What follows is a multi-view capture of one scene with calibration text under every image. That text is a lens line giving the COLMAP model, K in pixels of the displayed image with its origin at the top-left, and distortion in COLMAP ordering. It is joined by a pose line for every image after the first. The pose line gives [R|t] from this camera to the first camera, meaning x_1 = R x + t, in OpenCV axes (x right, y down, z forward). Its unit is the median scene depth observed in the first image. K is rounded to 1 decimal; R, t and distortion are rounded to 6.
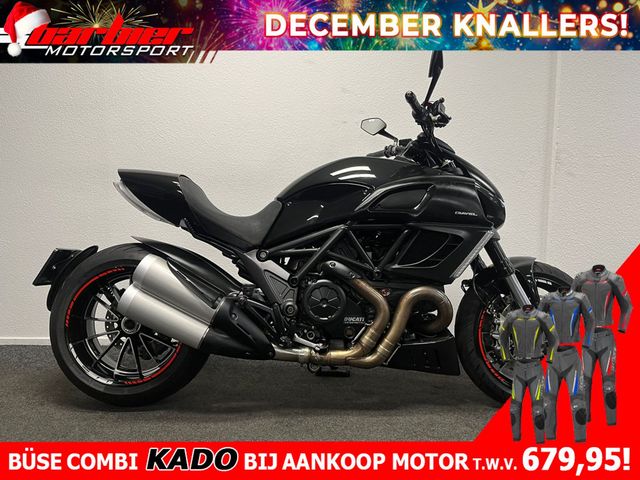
lens RADIAL K [[478.3, 0, 320.0], [0, 478.3, 240.0], [0, 0, 1]] dist [0.008949, 0.000674]
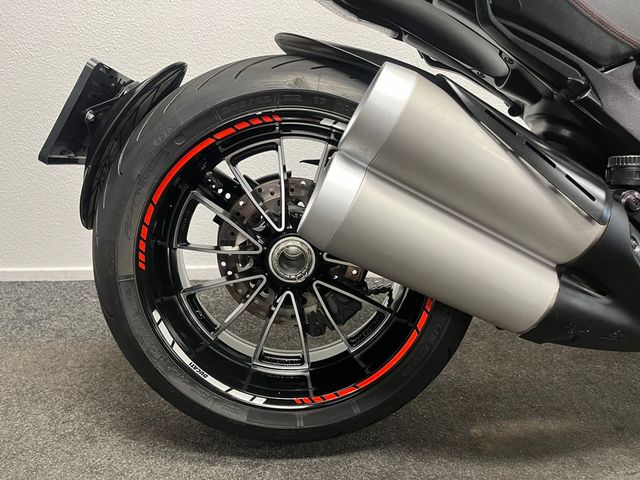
lens RADIAL K [[478.3, 0, 320.0], [0, 478.3, 240.0], [0, 0, 1]] dist [0.008949, 0.000674]
pose [[0.999205, -0.007458, 0.039175, -0.408580], [-0.000548, 0.979692, 0.200505, 0.081178], [-0.039875, -0.200367, 0.978909, 0.633622]]
